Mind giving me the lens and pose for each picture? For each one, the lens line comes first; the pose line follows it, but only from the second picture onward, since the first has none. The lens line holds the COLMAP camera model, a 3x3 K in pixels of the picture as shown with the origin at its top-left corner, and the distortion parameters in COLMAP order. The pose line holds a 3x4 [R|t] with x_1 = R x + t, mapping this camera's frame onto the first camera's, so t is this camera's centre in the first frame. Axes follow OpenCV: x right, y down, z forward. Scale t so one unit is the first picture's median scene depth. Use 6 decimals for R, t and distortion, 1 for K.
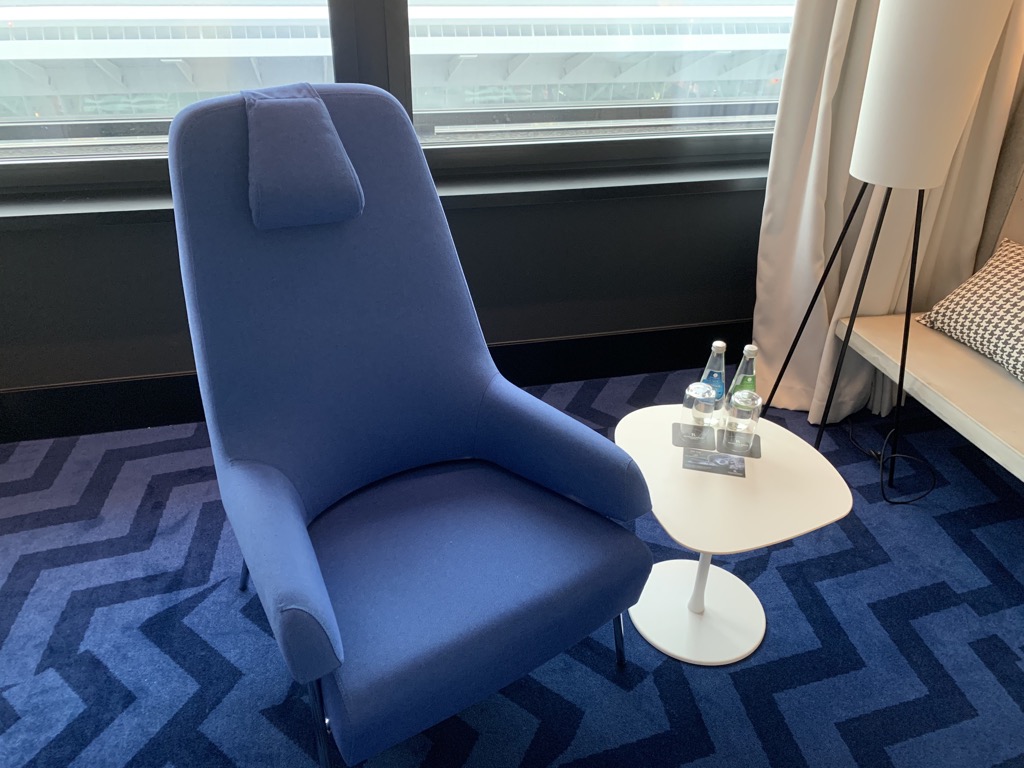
lens RADIAL K [[817.1, 0, 512.0], [0, 817.1, 384.0], [0, 0, 1]] dist [0.017196, 0.000868]
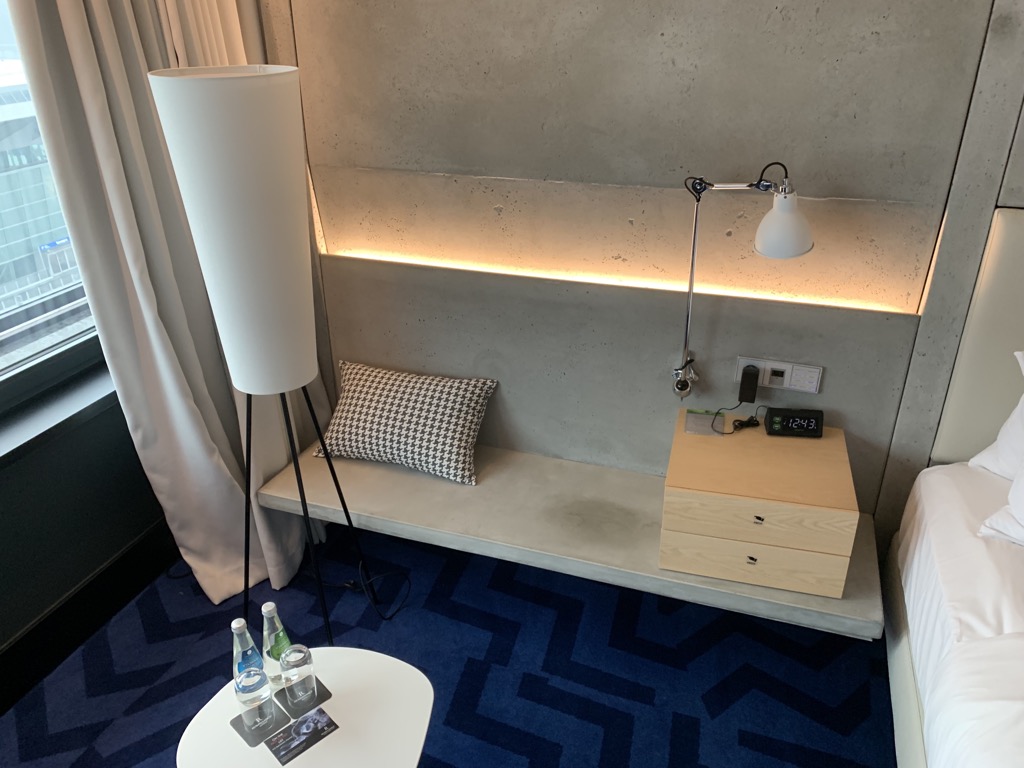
lens RADIAL K [[817.1, 0, 512.0], [0, 817.1, 384.0], [0, 0, 1]] dist [0.017196, 0.000868]
pose [[0.561325, -0.417427, 0.714611, -0.097108], [0.446288, 0.879847, 0.163388, -0.236589], [-0.696952, 0.227208, 0.680173, 0.069835]]
